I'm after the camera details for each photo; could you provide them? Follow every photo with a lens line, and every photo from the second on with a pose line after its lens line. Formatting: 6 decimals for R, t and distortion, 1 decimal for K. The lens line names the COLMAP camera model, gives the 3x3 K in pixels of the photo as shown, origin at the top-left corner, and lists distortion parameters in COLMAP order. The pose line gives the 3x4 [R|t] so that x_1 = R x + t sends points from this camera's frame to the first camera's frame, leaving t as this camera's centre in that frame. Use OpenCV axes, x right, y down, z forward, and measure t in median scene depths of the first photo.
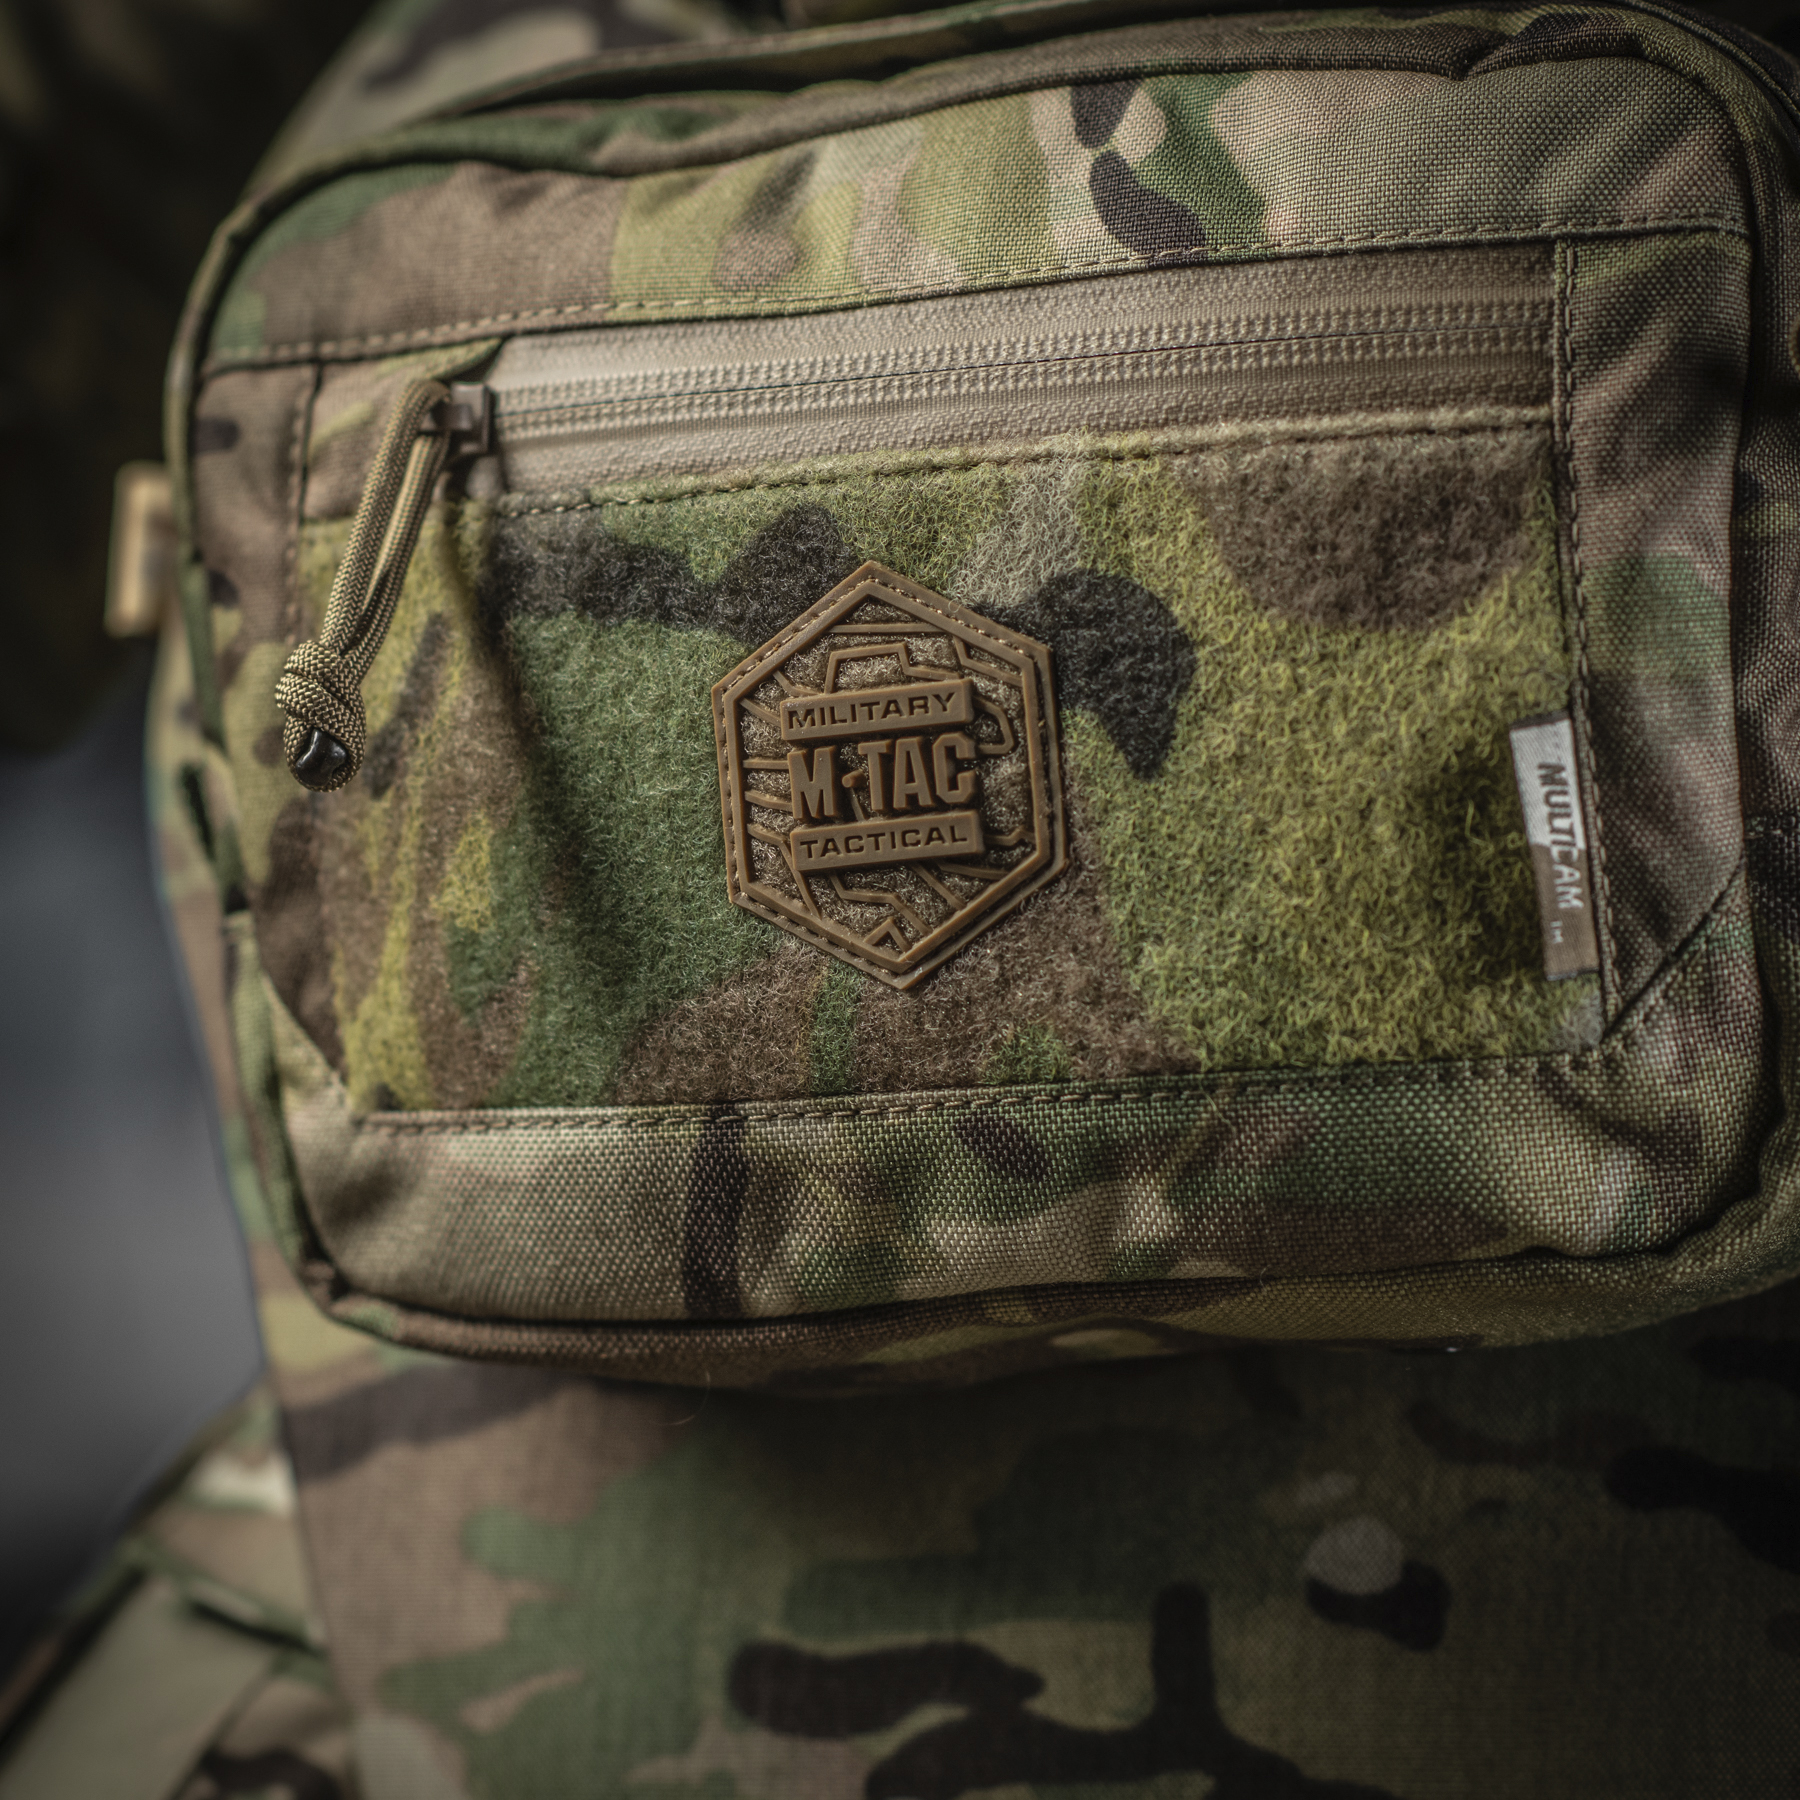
lens RADIAL K [[8171.6, 0, 900.0], [0, 8171.6, 900.0], [0, 0, 1]] dist [-0.077471, -2.458015]
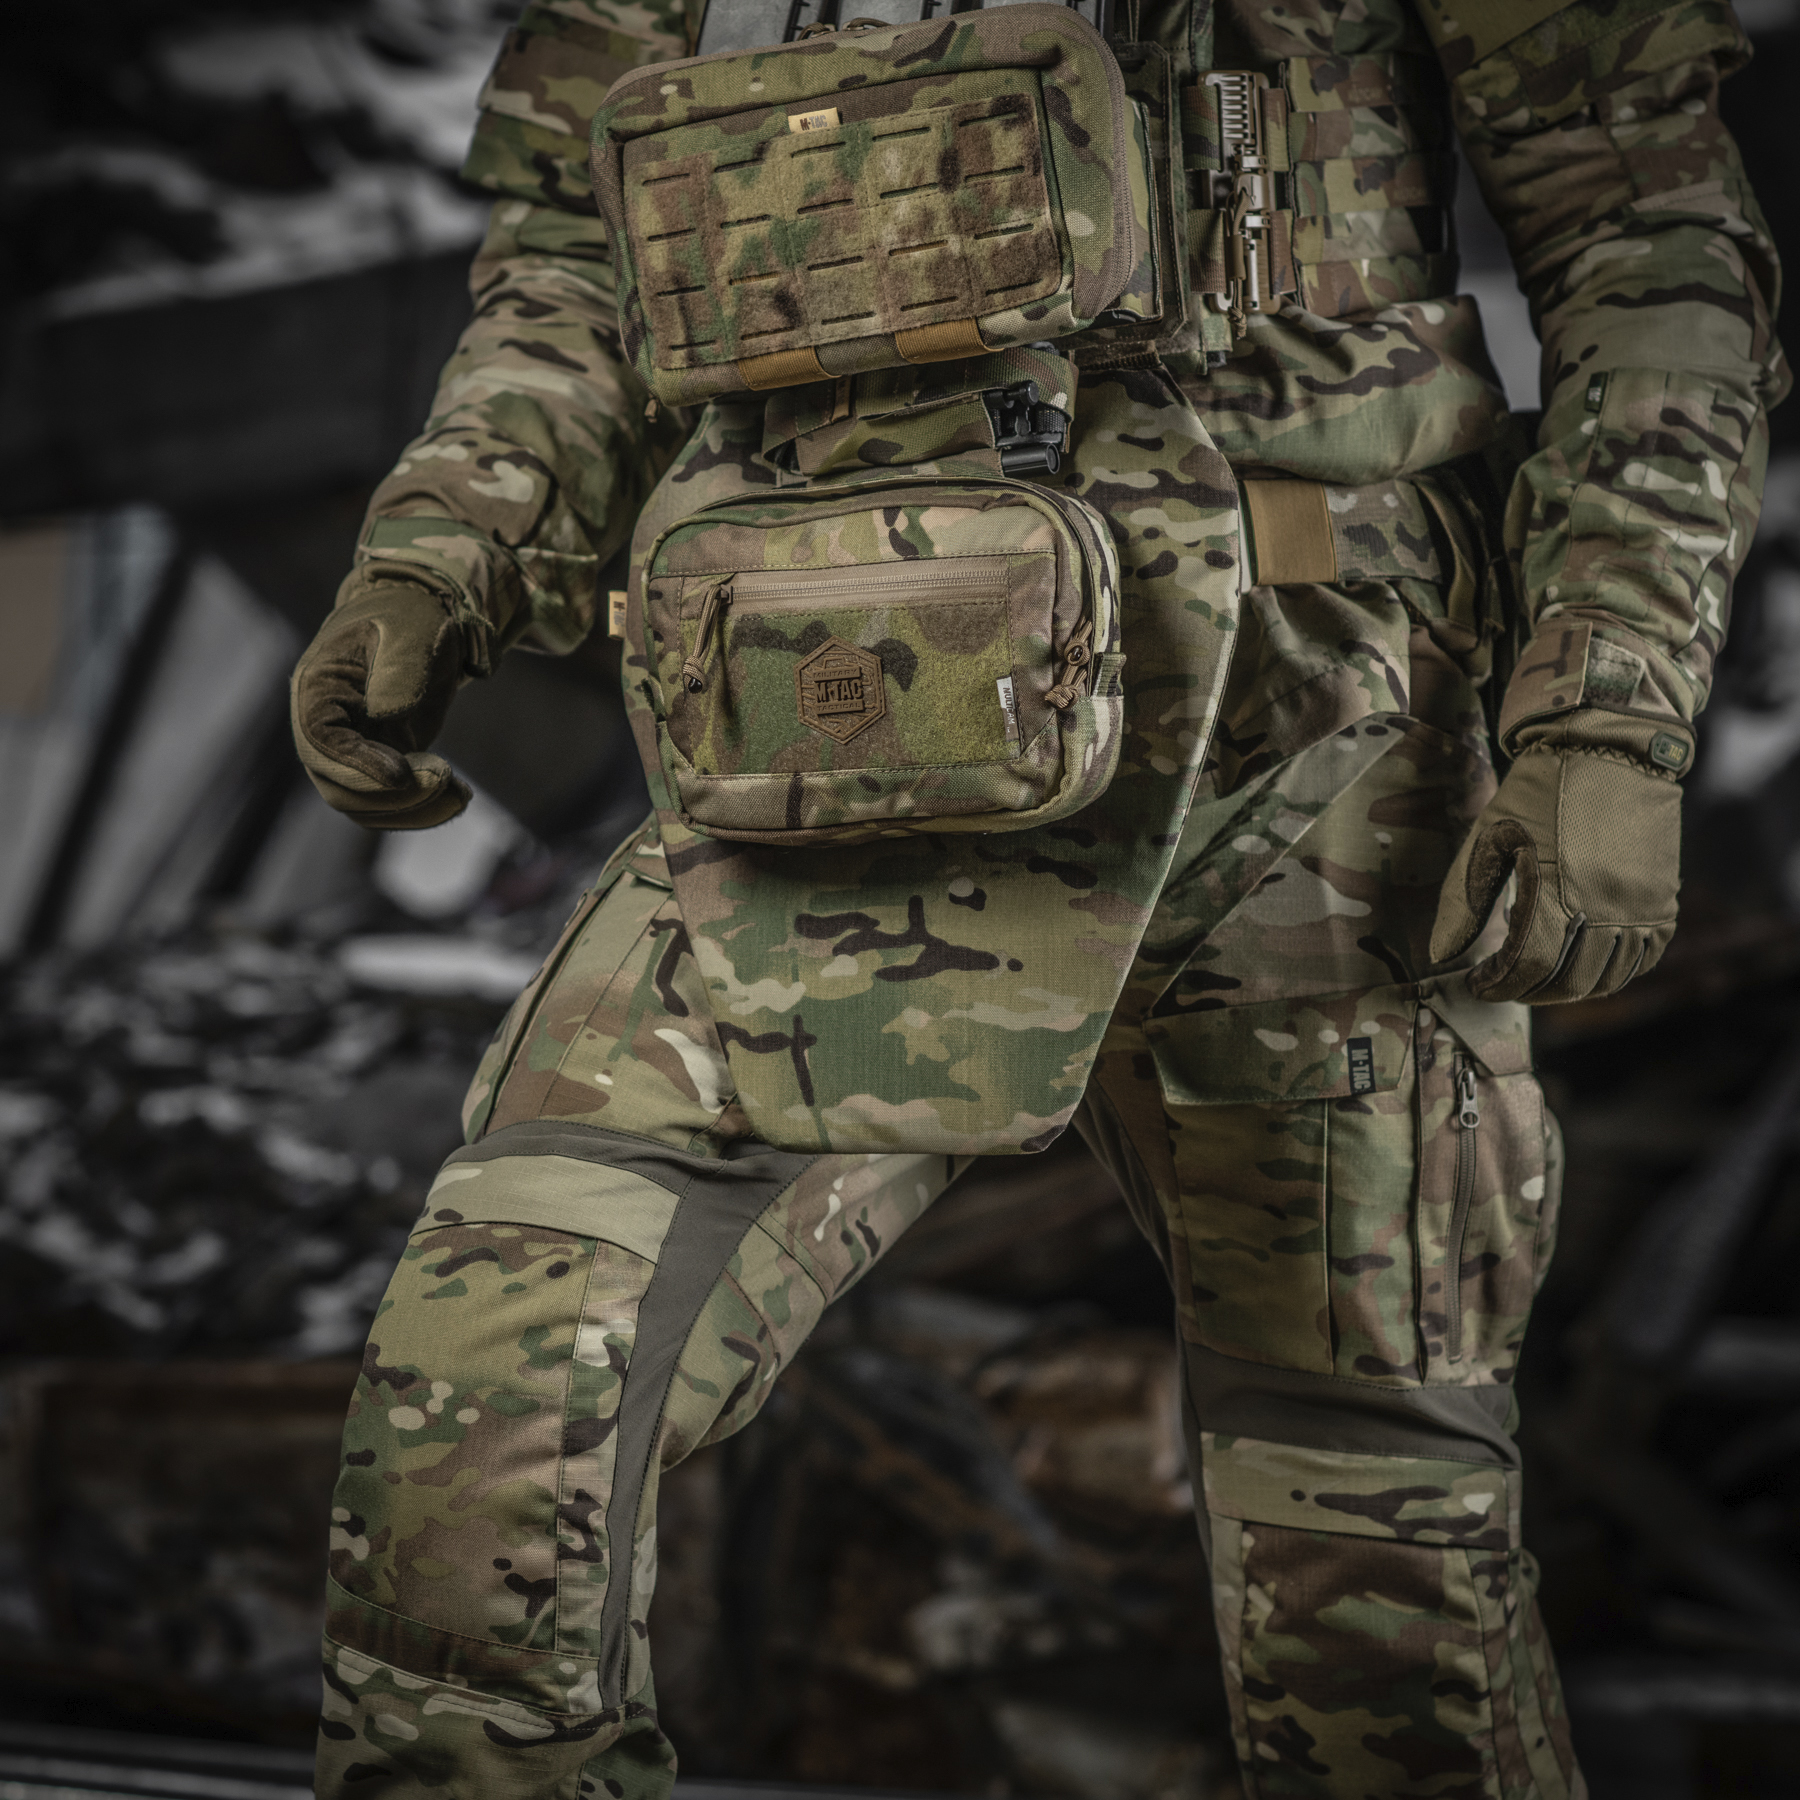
lens RADIAL K [[8171.6, 0, 900.0], [0, 8171.6, 900.0], [0, 0, 1]] dist [-0.077471, -2.458015]
pose [[0.999242, -0.012814, 0.036763, -0.120292], [0.010542, 0.998061, 0.061346, -0.157933], [-0.037478, -0.060912, 0.997439, -2.983751]]
